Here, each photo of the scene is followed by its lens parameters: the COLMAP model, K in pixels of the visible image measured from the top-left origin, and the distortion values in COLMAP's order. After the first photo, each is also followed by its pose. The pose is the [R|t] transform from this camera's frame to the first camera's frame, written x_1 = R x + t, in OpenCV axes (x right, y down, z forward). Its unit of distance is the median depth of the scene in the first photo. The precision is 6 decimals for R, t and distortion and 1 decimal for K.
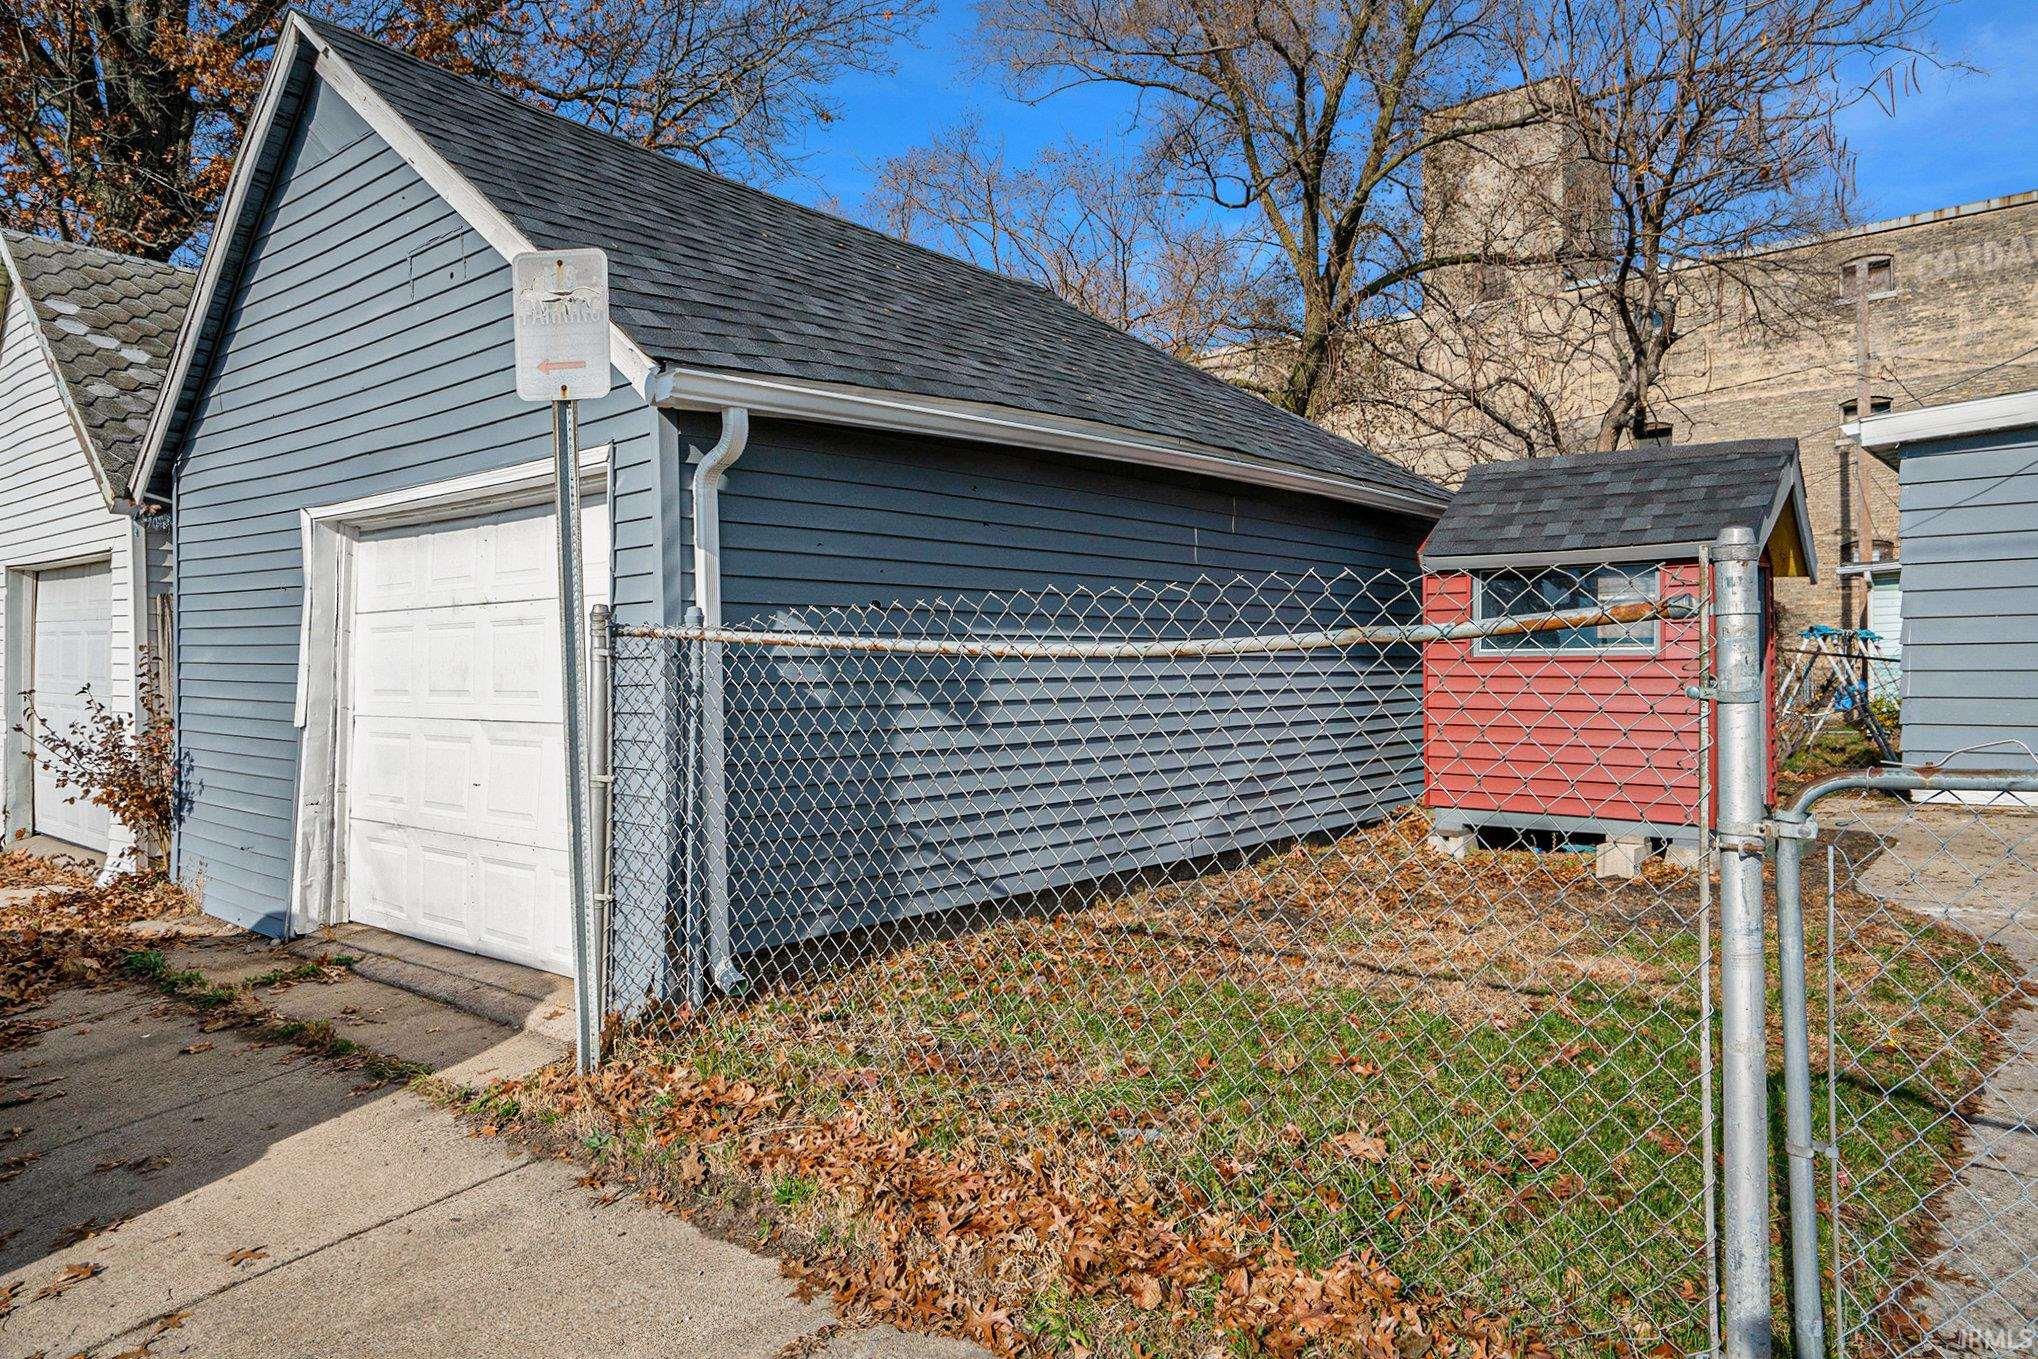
lens RADIAL K [[1331.6, 0, 1019.0], [0, 1331.6, 679.5], [0, 0, 1]] dist [0.029895, 0.000674]
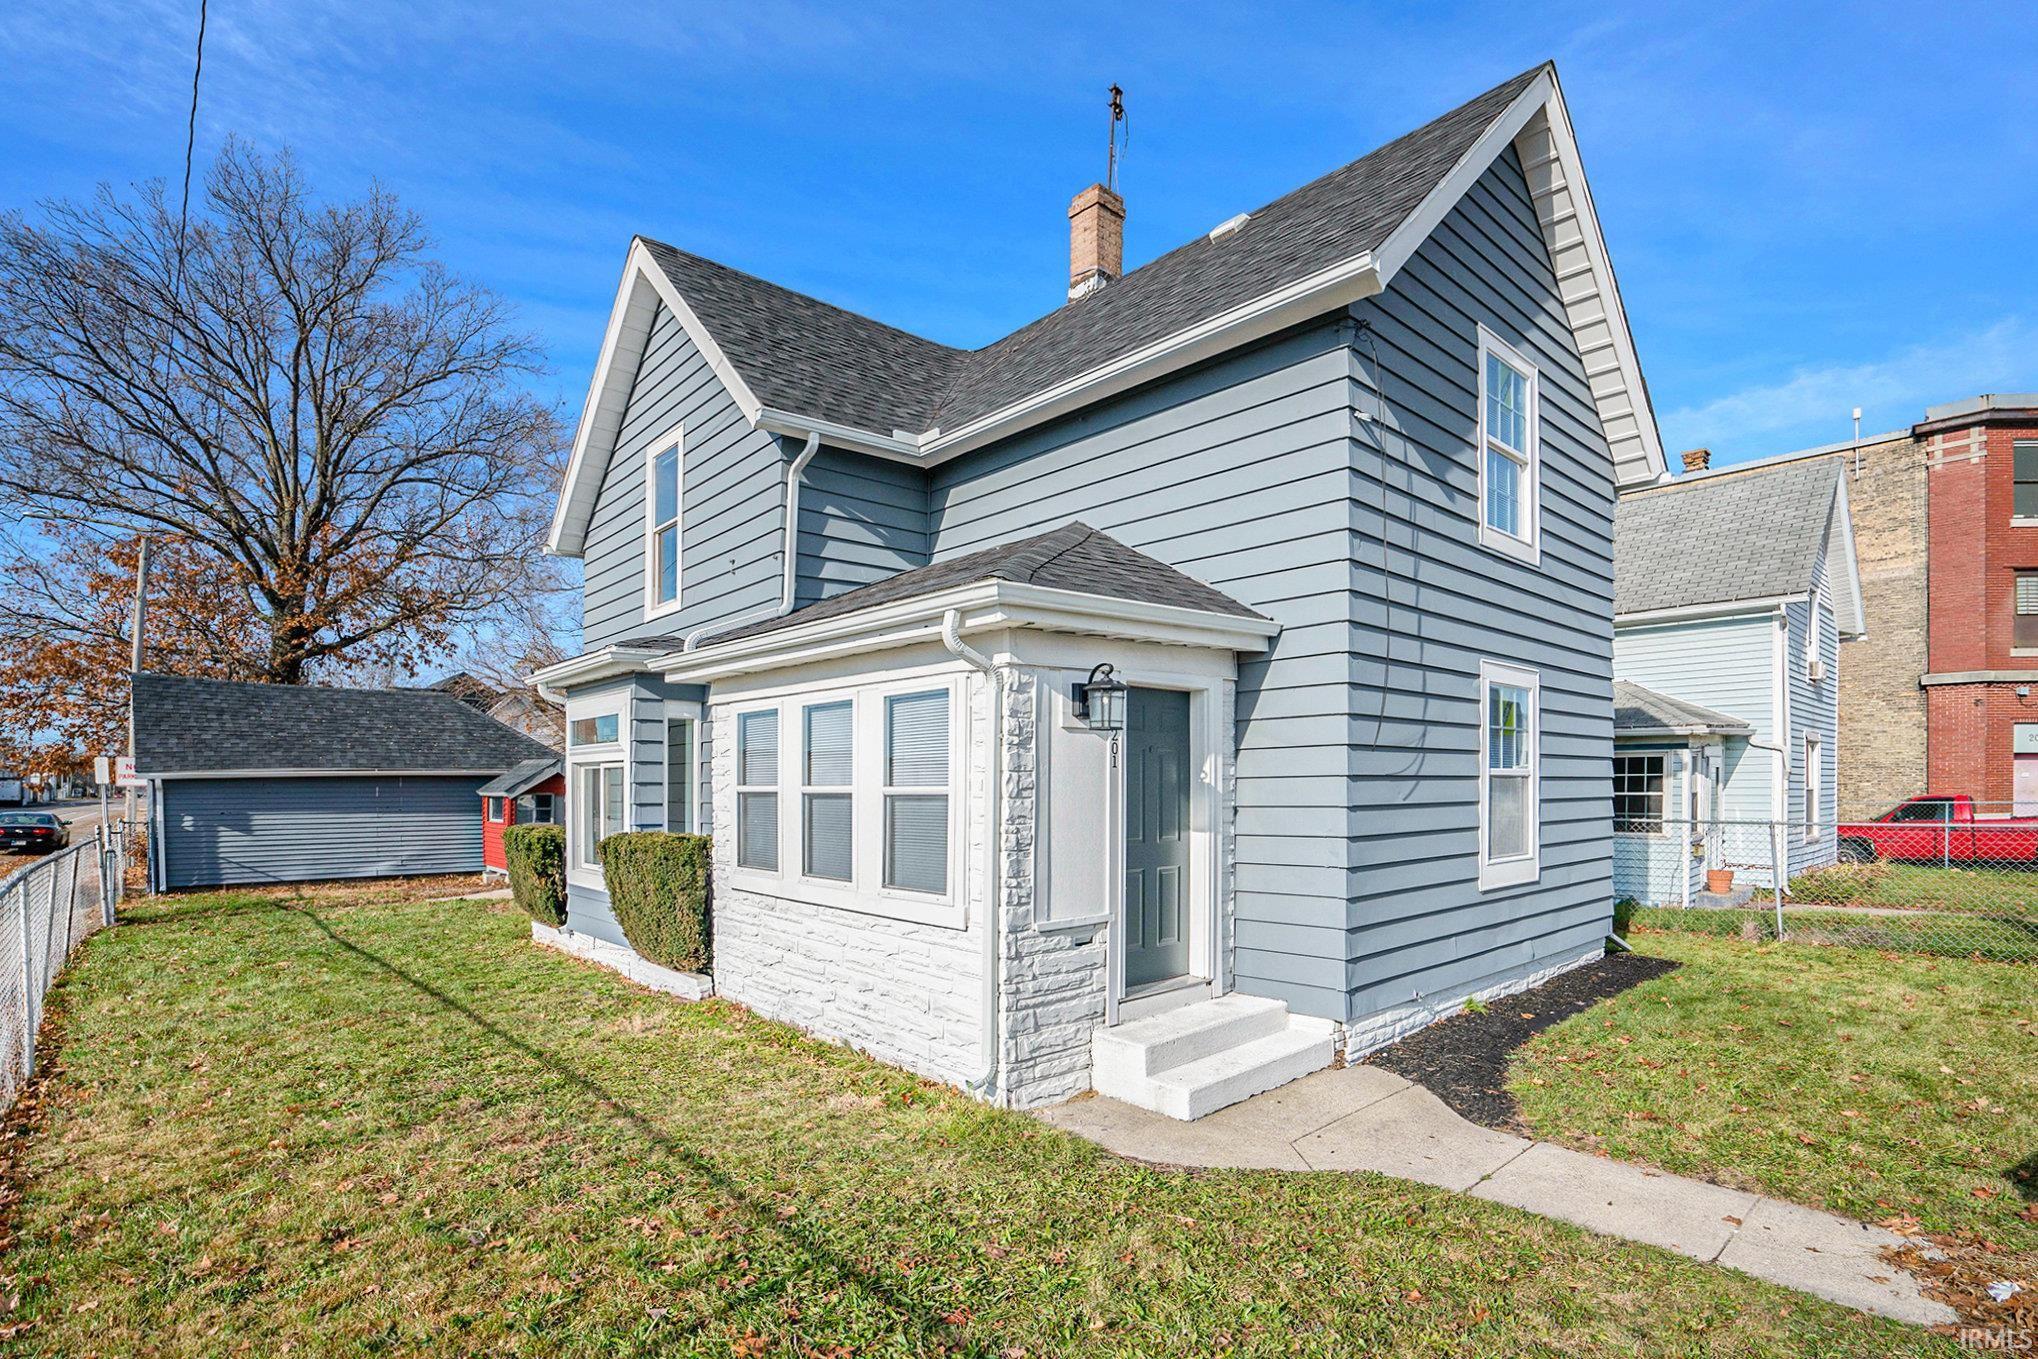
lens RADIAL K [[946.4, 0, 1019.0], [0, 946.4, 787.1], [0, 0, 1]] dist [-0.008935, -0.000031]
pose [[0.993949, 0.004633, -0.109746, 2.091003], [-0.005692, 0.999940, -0.009340, -0.094041], [0.109696, 0.009908, 0.993916, -1.340301]]
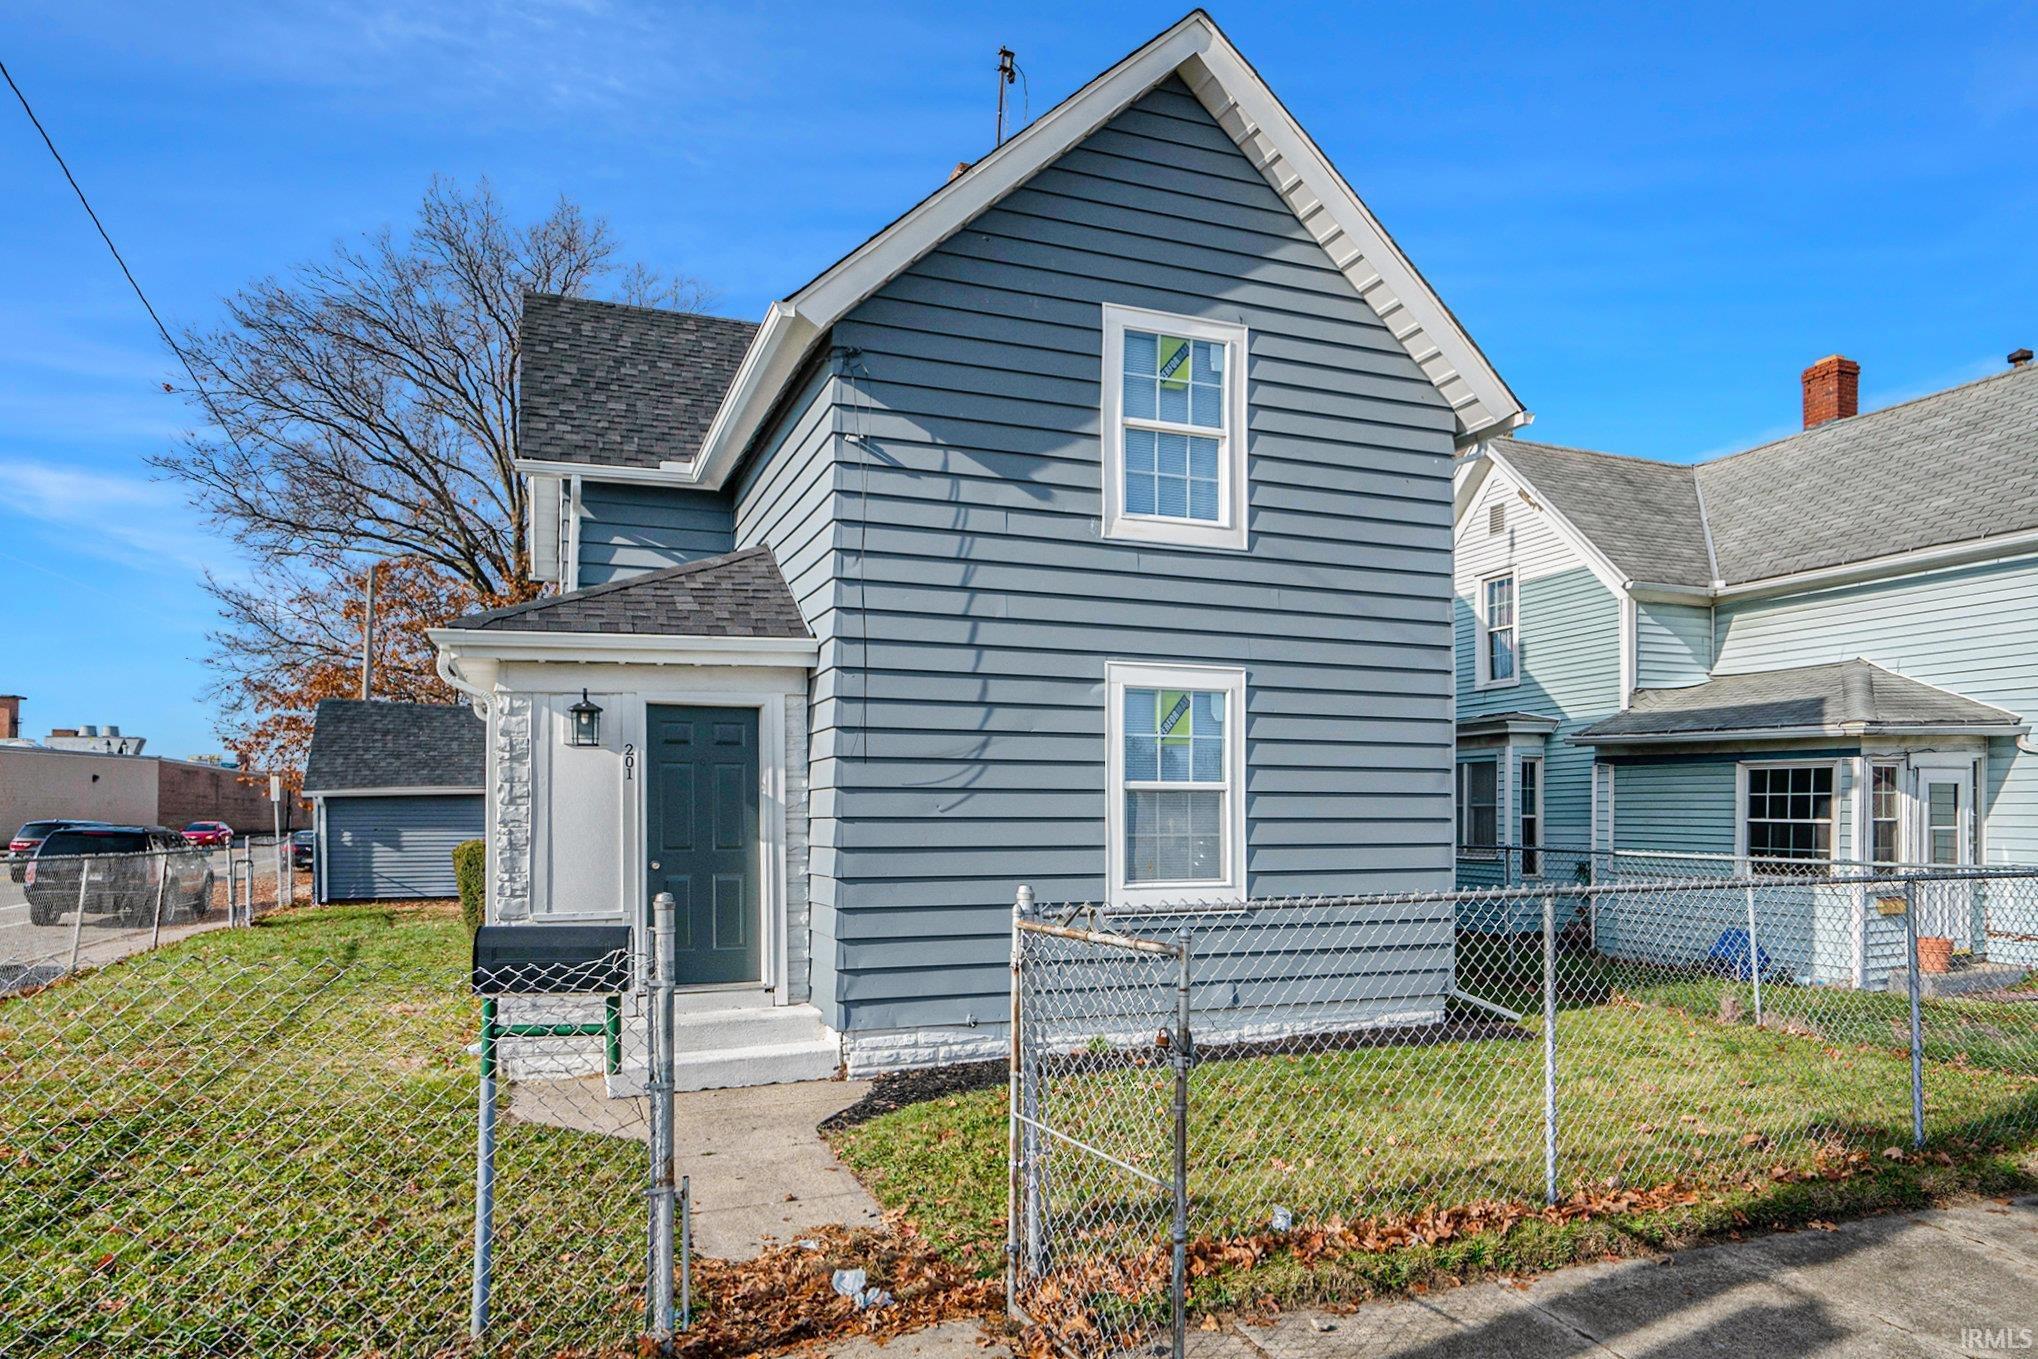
lens RADIAL K [[1291.1, 0, 1023.6], [0, 1291.1, 746.9], [0, 0, 1]] dist [-0.077991, 0.155797]
pose [[0.889549, -0.012191, -0.456677, 2.872327], [-0.016883, 0.998084, -0.059532, -0.084523], [0.456527, 0.060667, 0.887639, -1.426906]]
